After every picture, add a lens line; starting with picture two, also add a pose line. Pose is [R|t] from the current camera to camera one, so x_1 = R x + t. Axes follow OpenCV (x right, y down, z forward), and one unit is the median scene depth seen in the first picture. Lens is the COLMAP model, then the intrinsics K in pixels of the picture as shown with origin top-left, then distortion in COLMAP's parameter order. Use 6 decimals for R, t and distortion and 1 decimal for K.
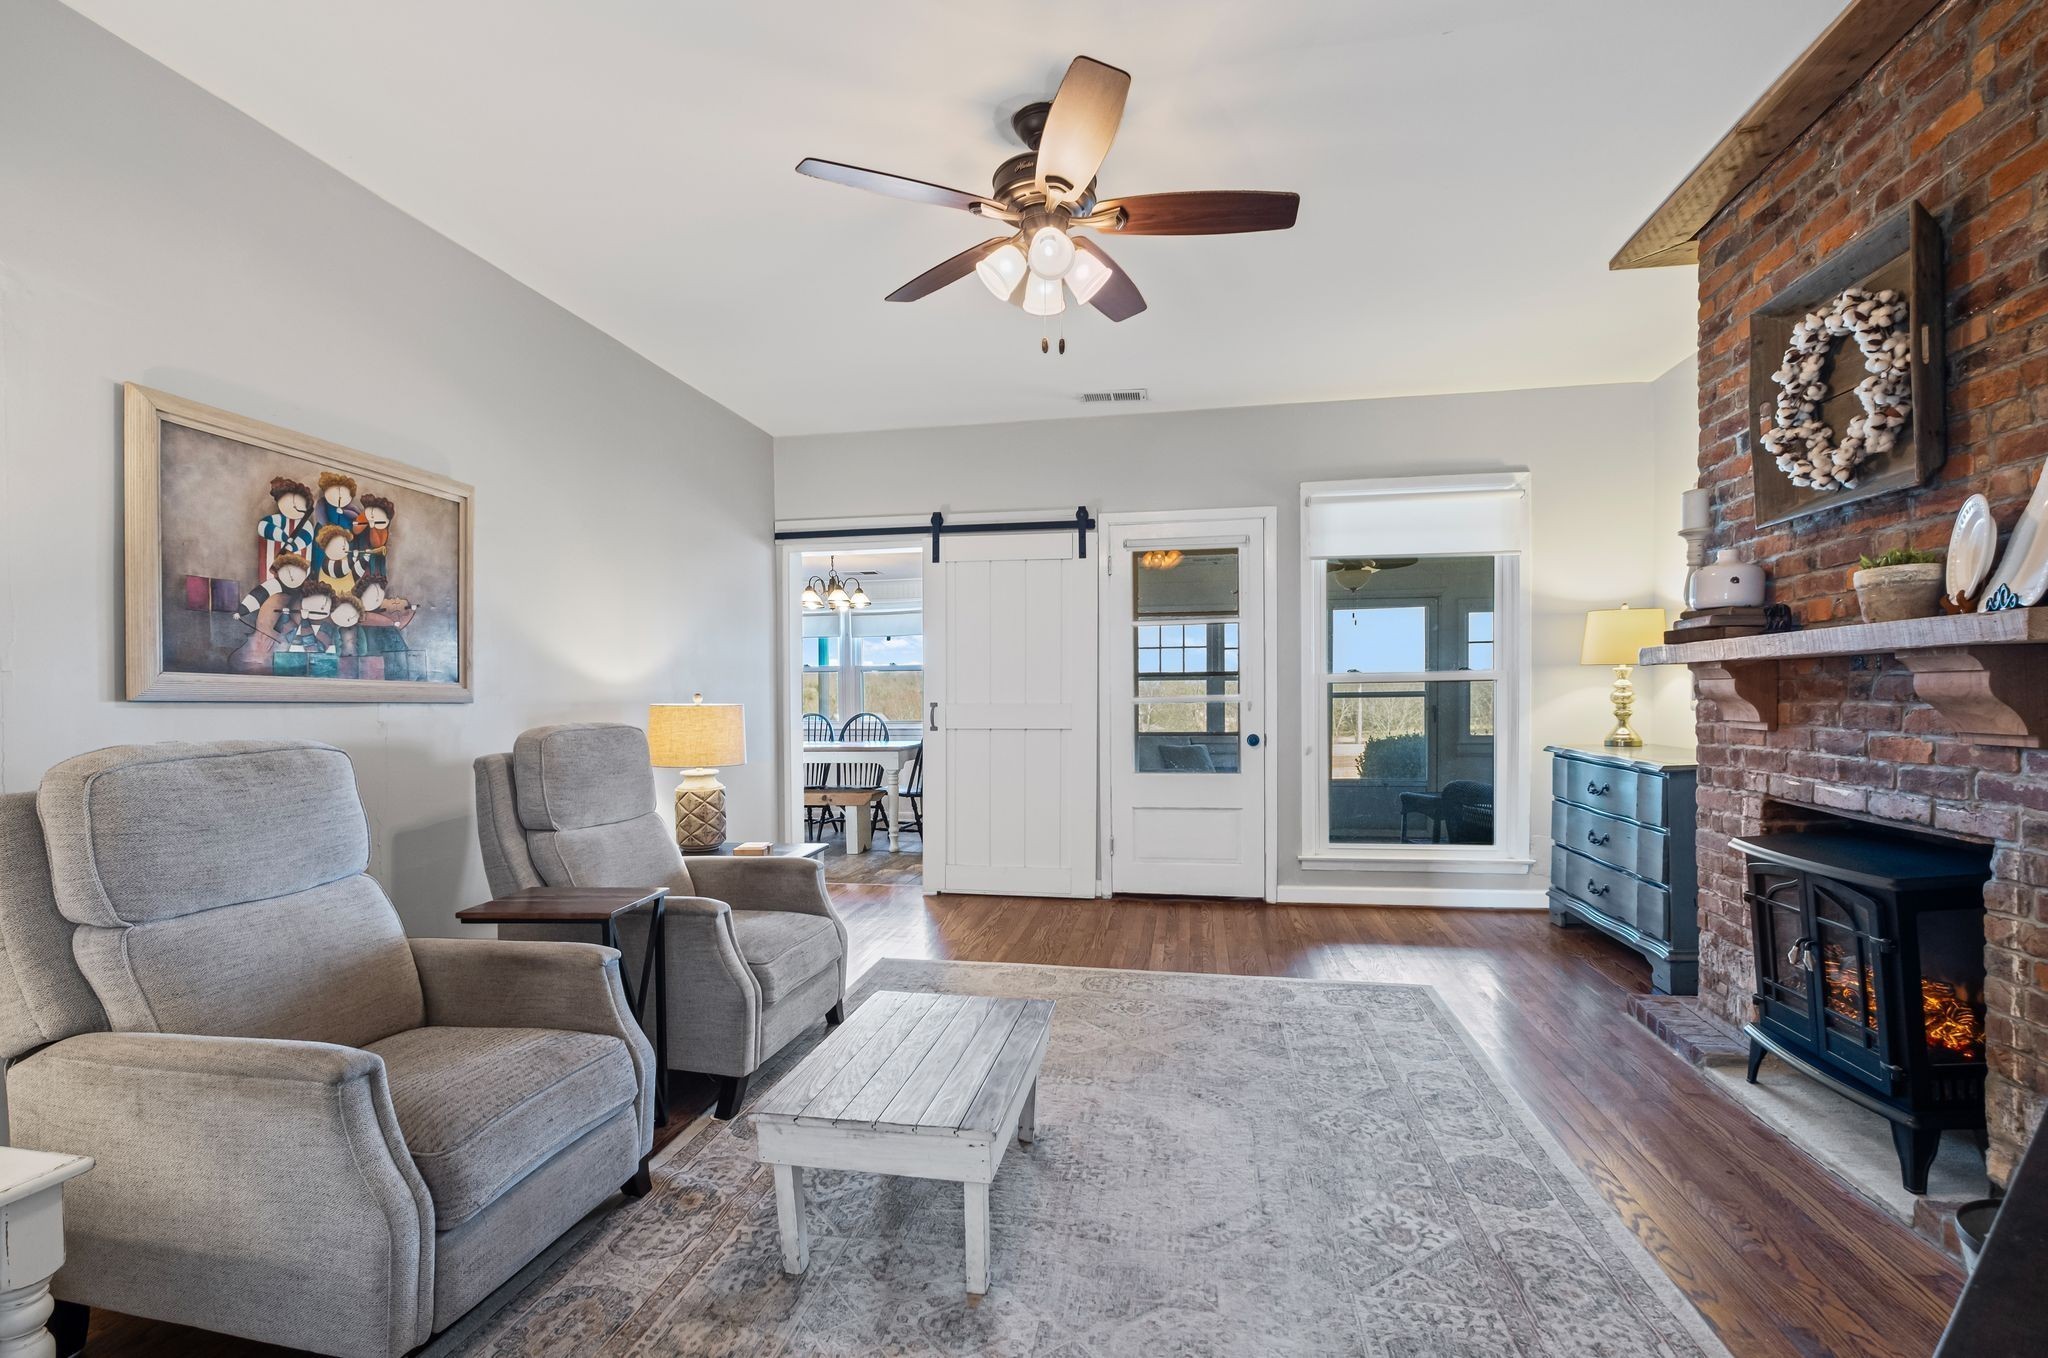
lens RADIAL K [[881.9, 0, 1025.4], [0, 881.9, 692.4], [0, 0, 1]] dist [-0.030897, -0.000308]
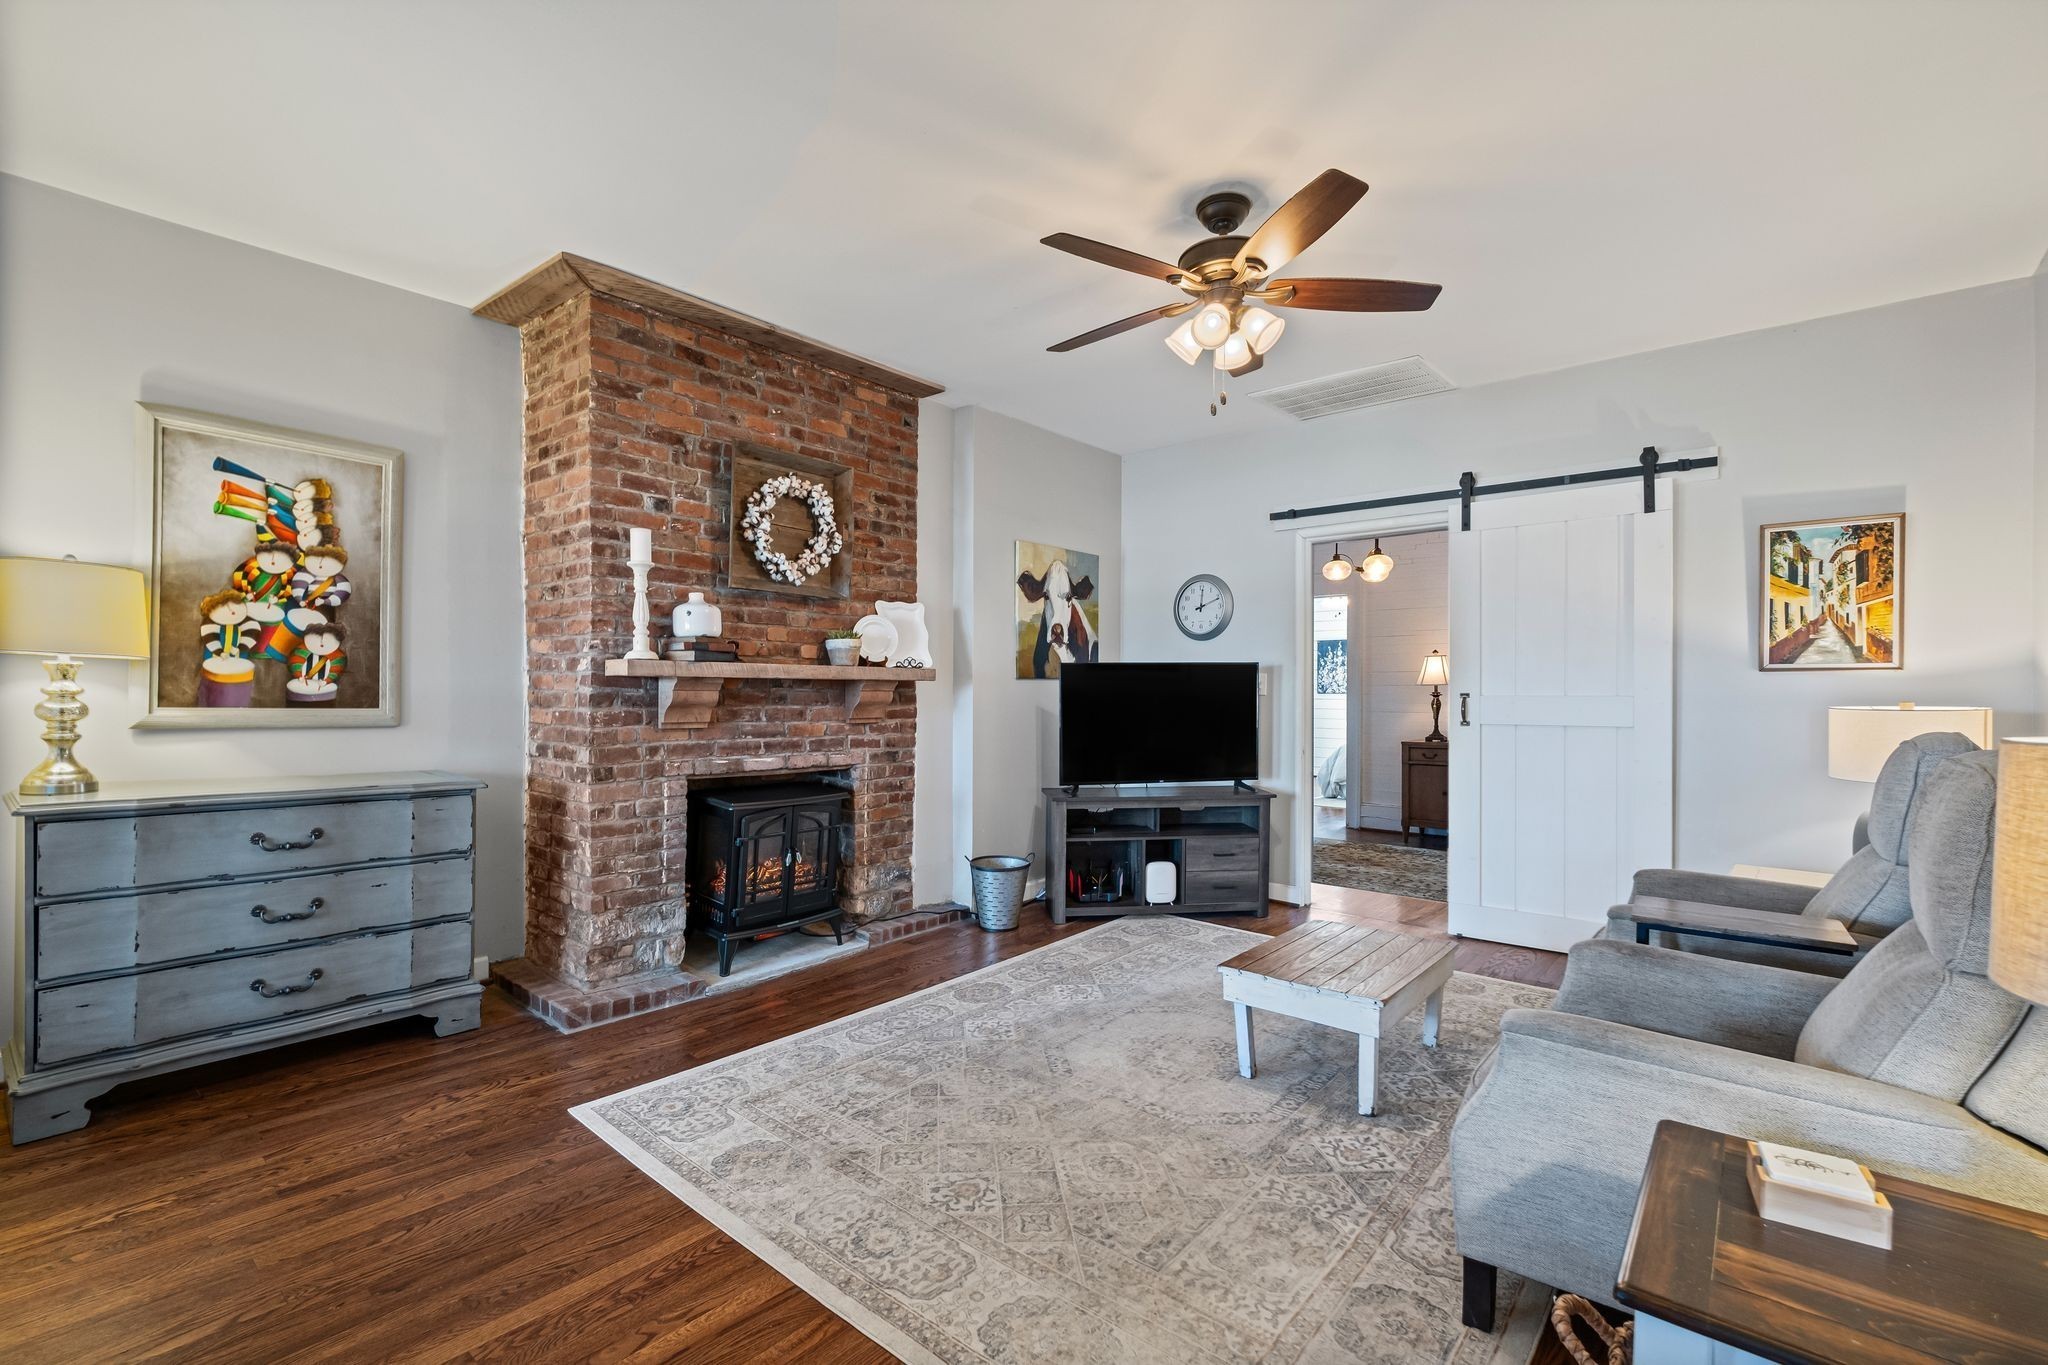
lens RADIAL K [[881.9, 0, 1020.8], [0, 881.9, 688.3], [0, 0, 1]] dist [-0.030897, -0.000308]
pose [[-0.864196, 0.007802, 0.503094, -0.332345], [0.002167, 0.999928, -0.011785, -0.002028], [-0.503150, -0.009094, -0.864151, 2.173164]]
